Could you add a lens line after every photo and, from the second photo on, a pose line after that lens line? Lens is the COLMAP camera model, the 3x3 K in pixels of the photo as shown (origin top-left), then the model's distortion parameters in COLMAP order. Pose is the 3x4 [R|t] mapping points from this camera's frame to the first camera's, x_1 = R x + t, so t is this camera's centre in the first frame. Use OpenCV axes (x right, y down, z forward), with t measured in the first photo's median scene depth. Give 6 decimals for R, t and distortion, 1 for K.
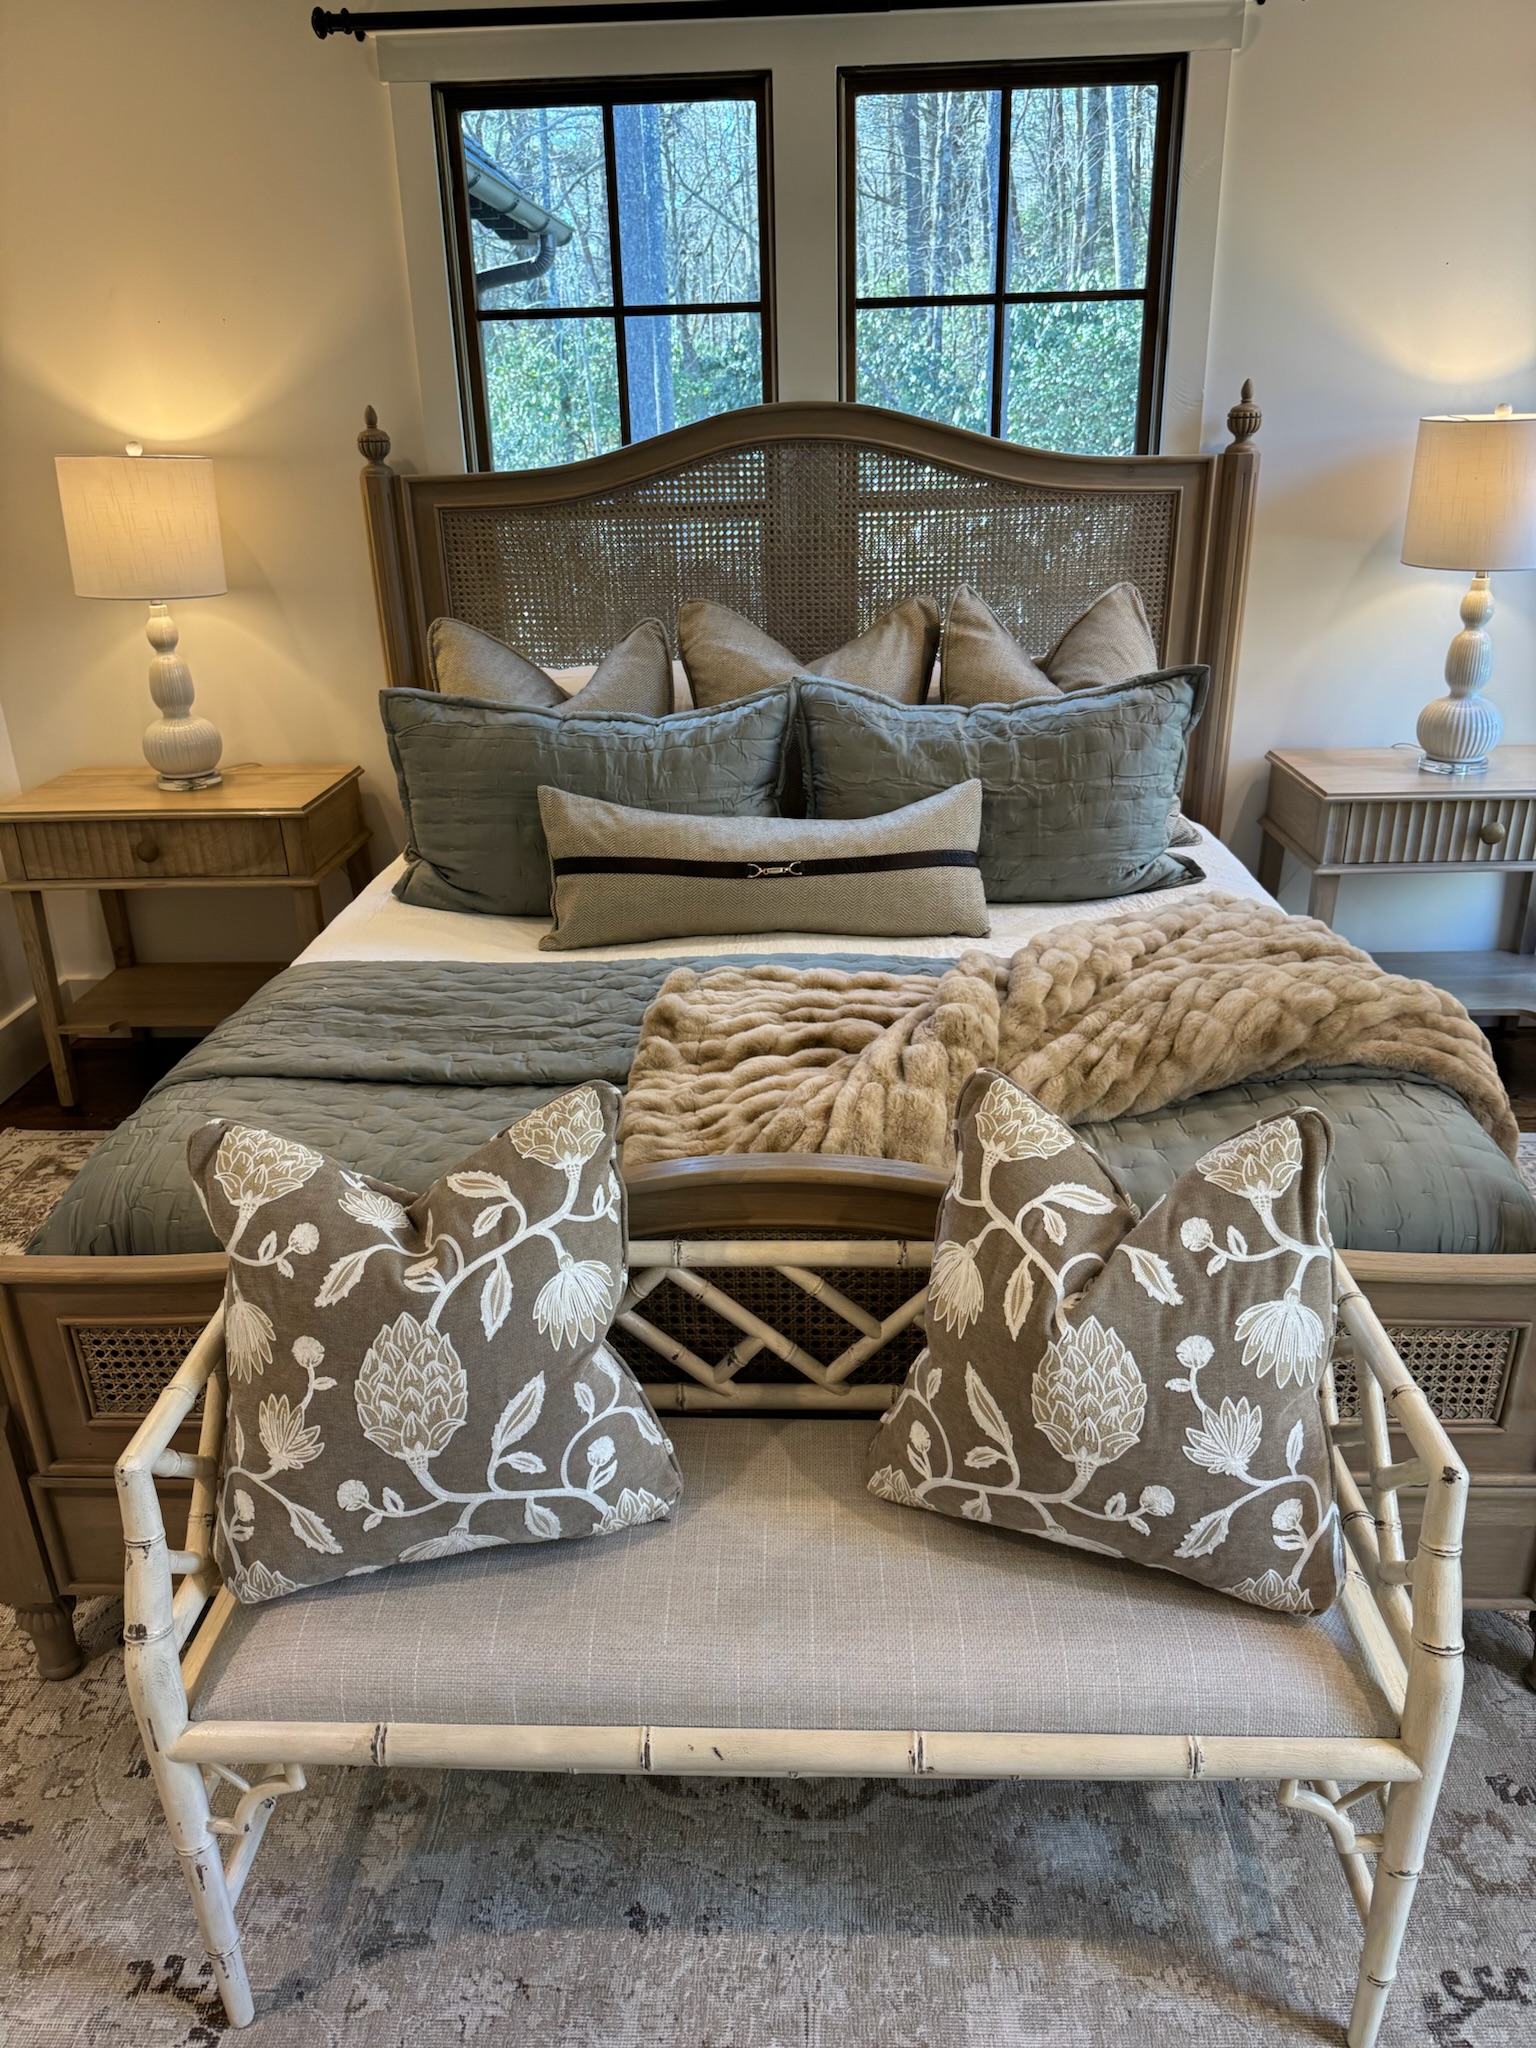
lens RADIAL K [[1431.2, 0, 763.5], [0, 1431.2, 1032.5], [0, 0, 1]] dist [0.104554, -0.163884]
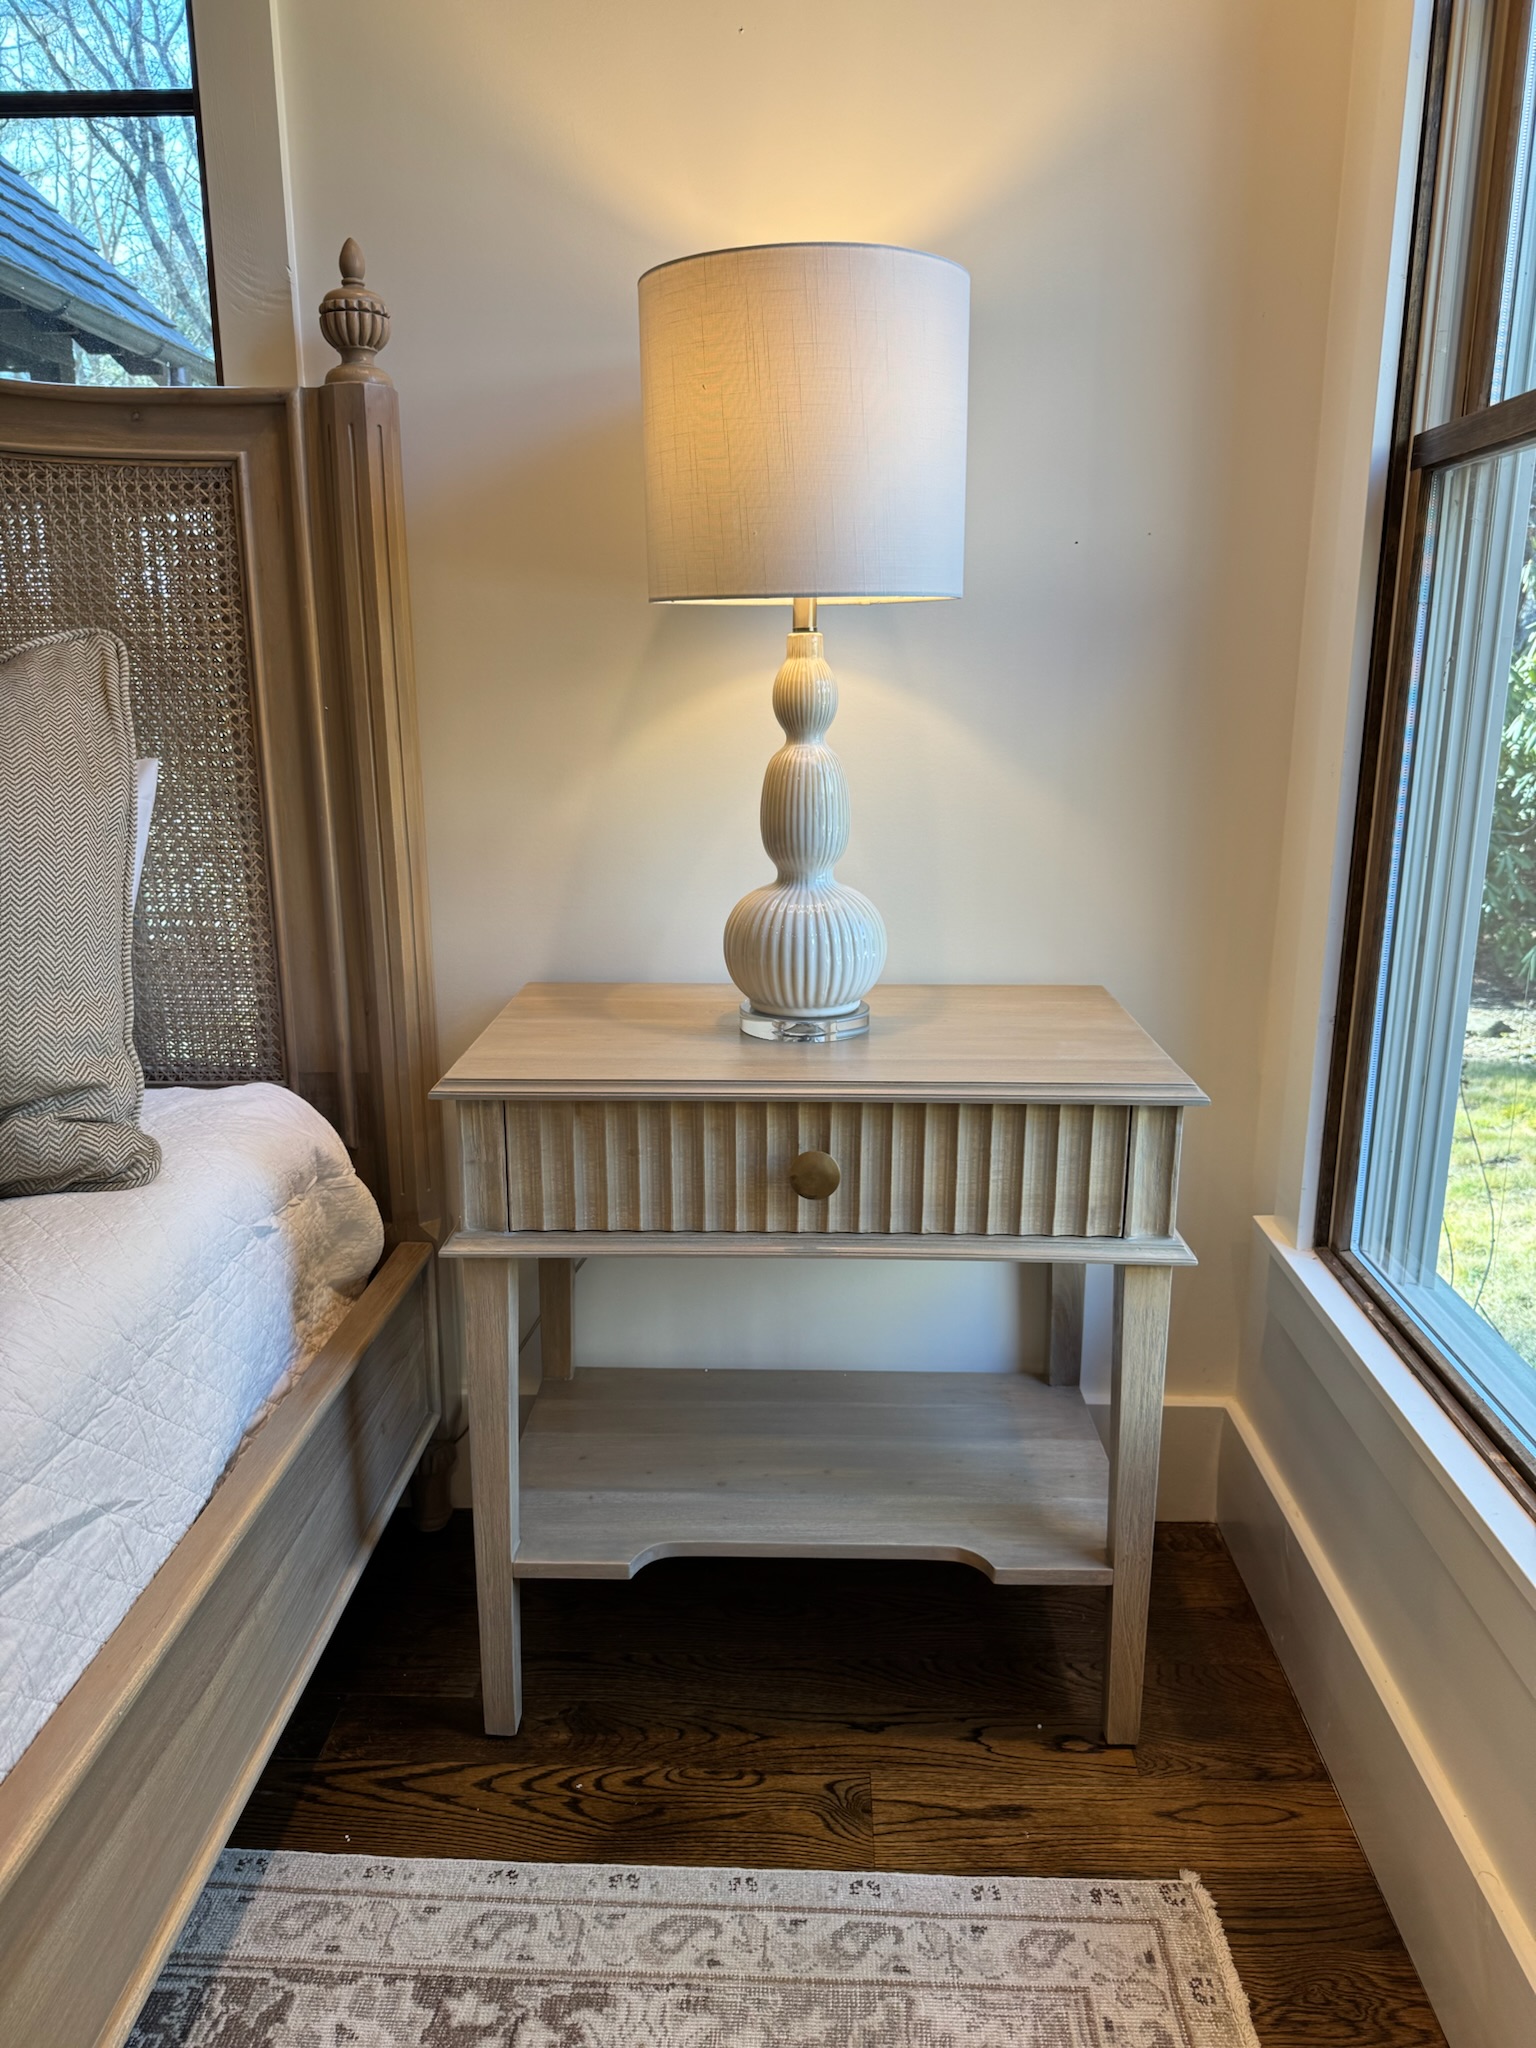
lens RADIAL K [[1449.5, 0, 767.0], [0, 1449.5, 1043.8], [0, 0, 1]] dist [0.003075, -0.006899]
pose [[0.999540, 0.025040, 0.017091, 0.727953], [-0.022160, 0.988172, -0.151743, -0.167095], [-0.020689, 0.151295, 0.988272, 0.849717]]
